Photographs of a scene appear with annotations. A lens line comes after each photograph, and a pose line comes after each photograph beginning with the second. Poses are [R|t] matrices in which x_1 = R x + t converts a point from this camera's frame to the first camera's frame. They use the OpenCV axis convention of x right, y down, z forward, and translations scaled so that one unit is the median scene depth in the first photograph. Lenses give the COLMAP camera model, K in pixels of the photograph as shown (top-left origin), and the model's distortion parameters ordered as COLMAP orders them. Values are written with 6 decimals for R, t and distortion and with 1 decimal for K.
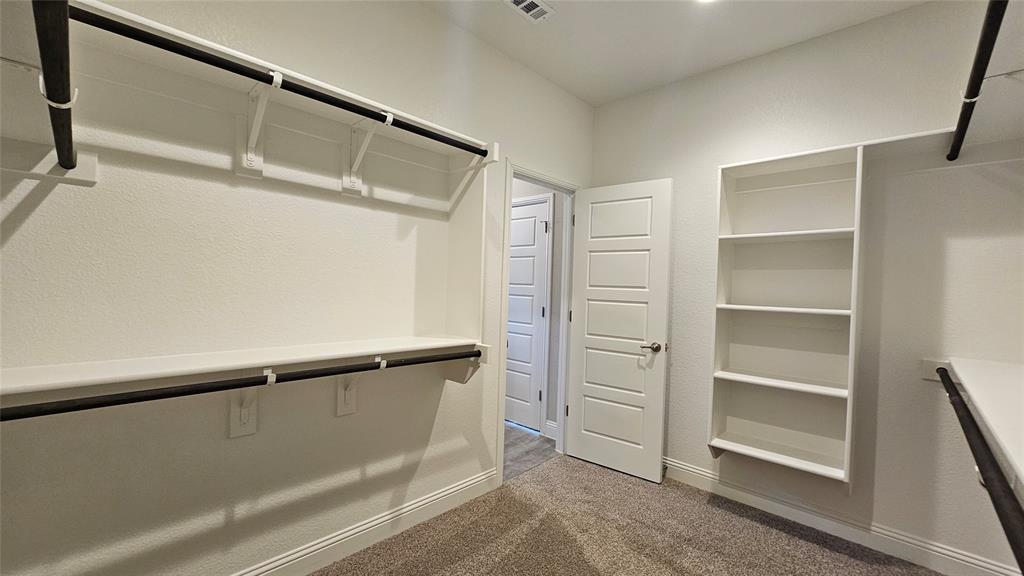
lens RADIAL K [[416.8, 0, 518.2], [0, 416.8, 291.7], [0, 0, 1]] dist [-0.000056, 0.000103]
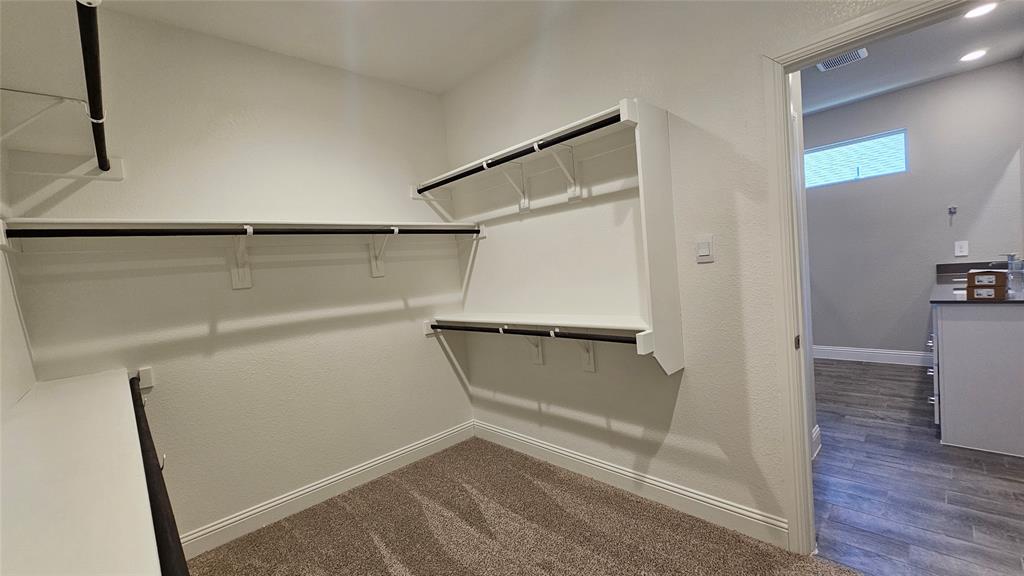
lens RADIAL K [[416.8, 0, 518.4], [0, 416.8, 288.5], [0, 0, 1]] dist [-0.000056, 0.000103]
pose [[-0.046012, 0.027326, -0.998567, 0.824242], [0.078038, 0.996669, 0.023678, -0.009075], [0.995888, -0.076836, -0.047991, 0.805758]]
